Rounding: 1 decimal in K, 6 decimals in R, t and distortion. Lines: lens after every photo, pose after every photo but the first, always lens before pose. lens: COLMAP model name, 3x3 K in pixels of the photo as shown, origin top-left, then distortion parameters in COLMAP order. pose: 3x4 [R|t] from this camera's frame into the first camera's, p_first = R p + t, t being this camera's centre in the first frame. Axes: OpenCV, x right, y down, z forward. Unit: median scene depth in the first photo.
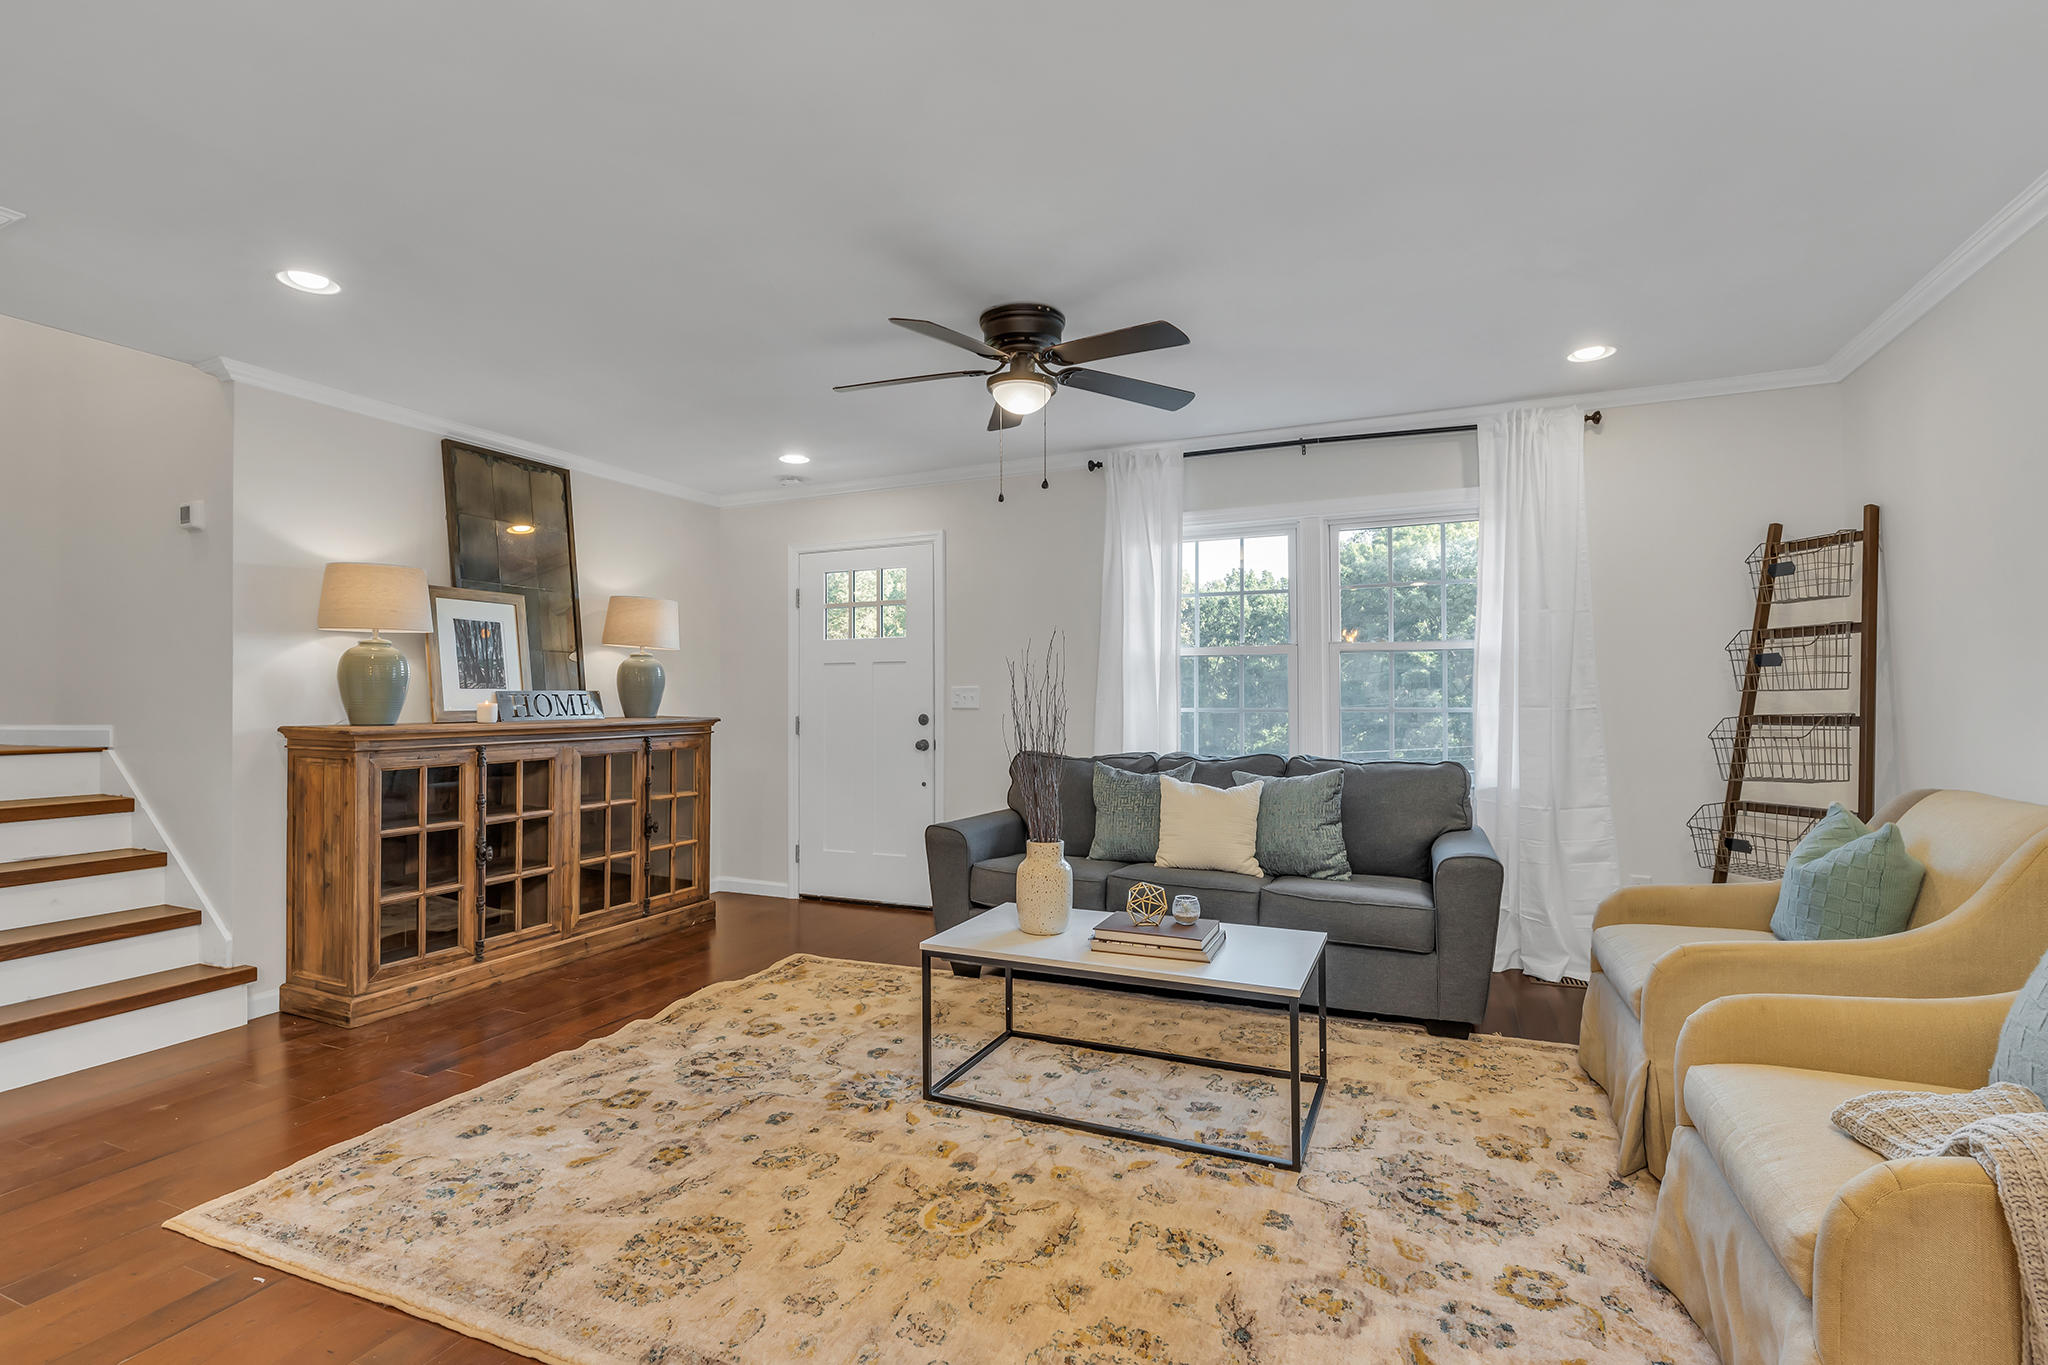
lens RADIAL K [[938.8, 0, 1024.0], [0, 938.8, 682.5], [0, 0, 1]] dist [-0.003597, -0.000343]
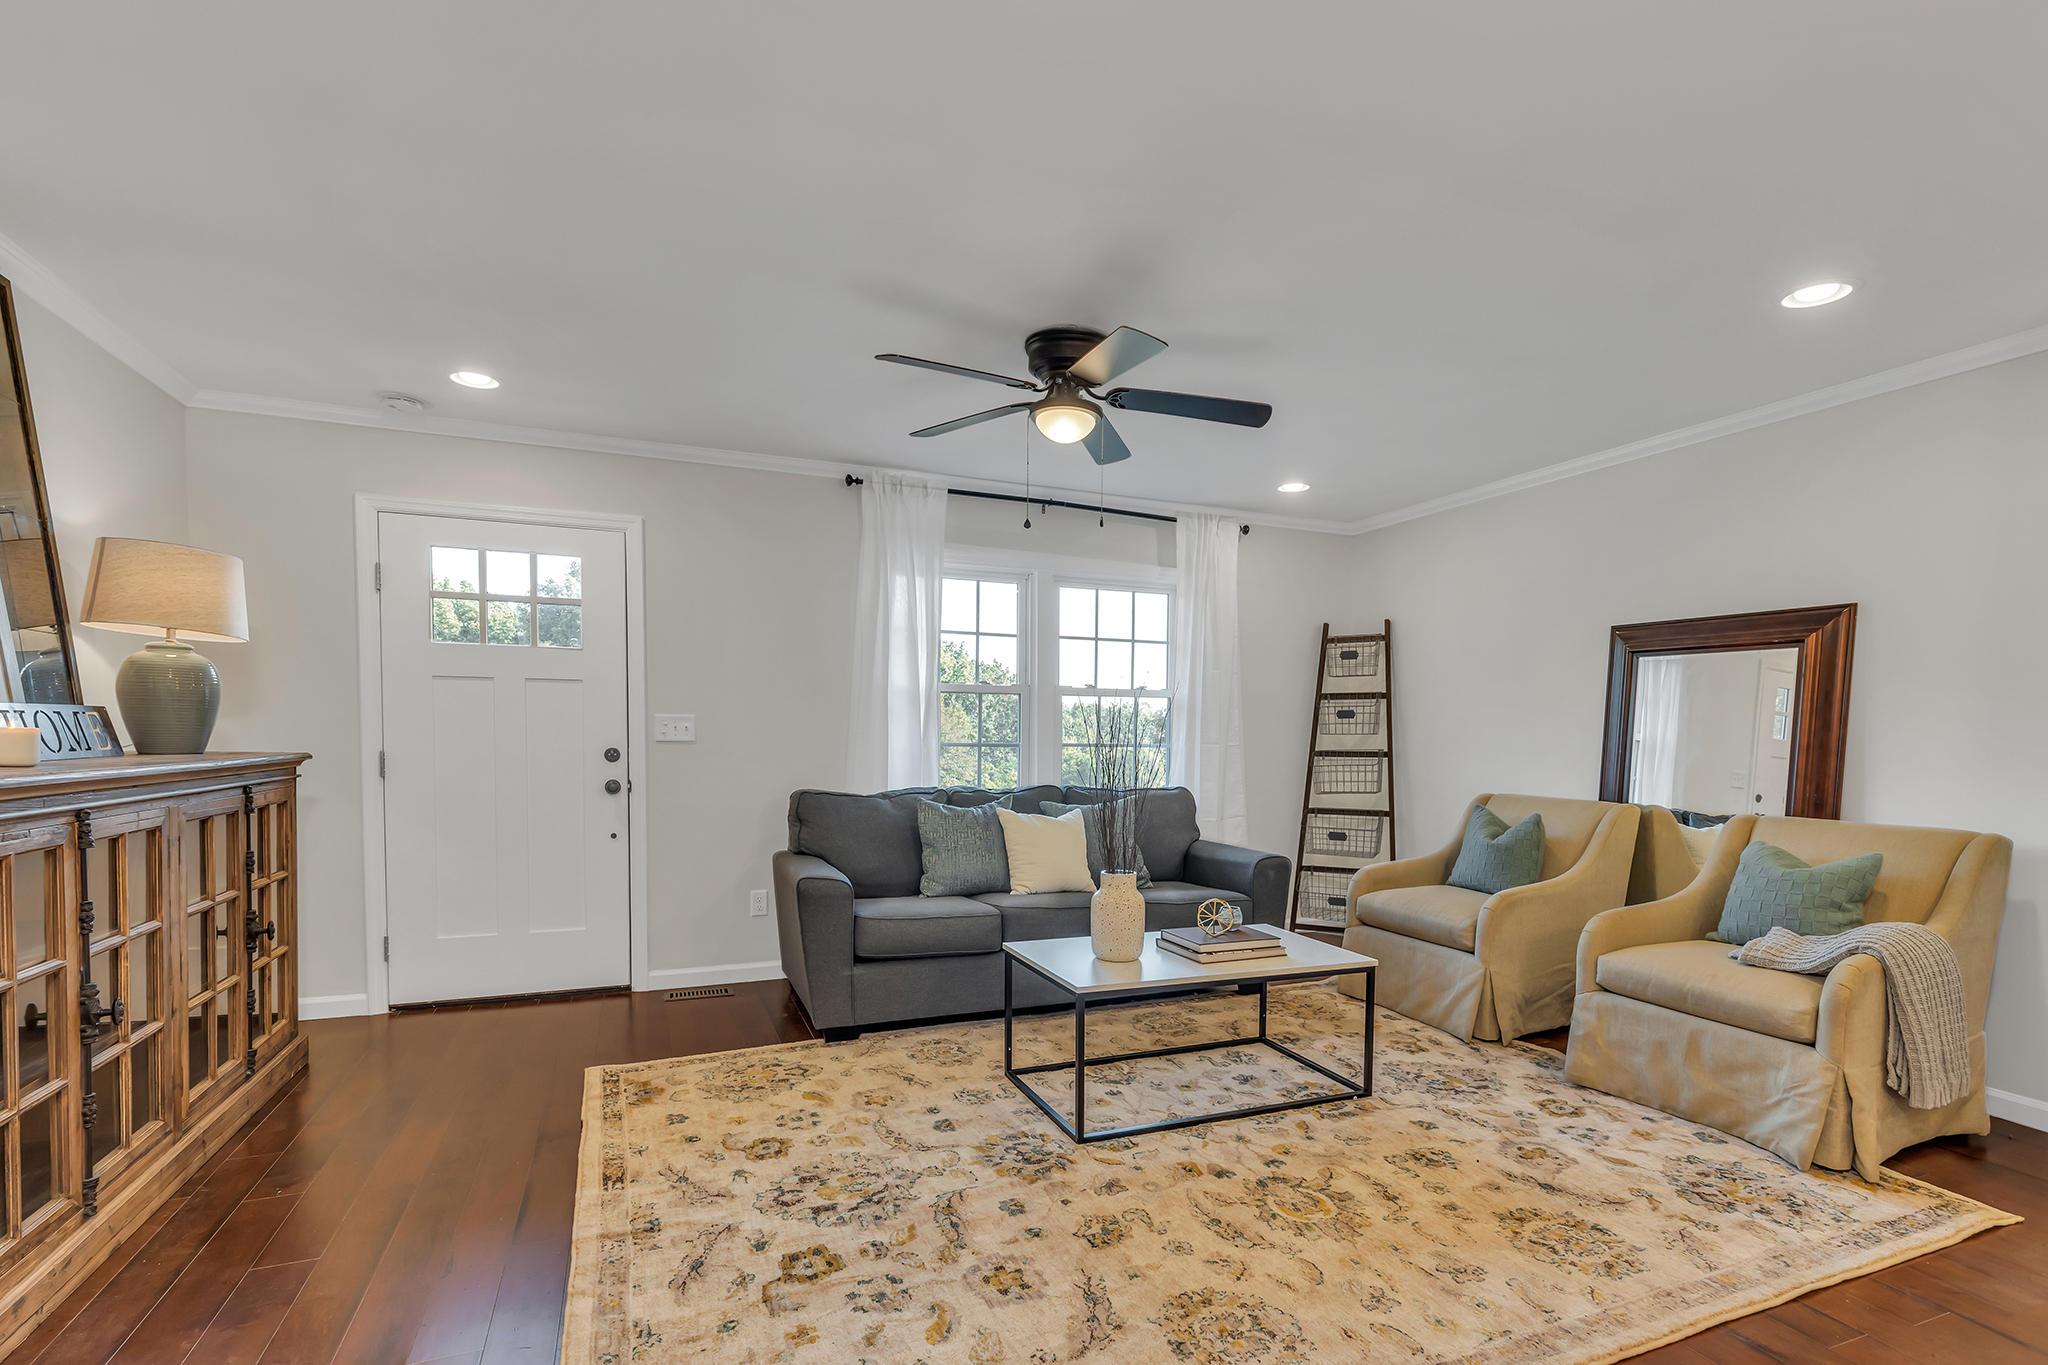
lens RADIAL K [[943.5, 0, 1025.1], [0, 943.5, 765.6], [0, 0, 1]] dist [0.008423, -0.000536]
pose [[0.698112, -0.011840, 0.715891, -0.755996], [-0.026941, 0.998721, 0.042790, 0.008535], [-0.715482, -0.049159, 0.696900, 0.333114]]
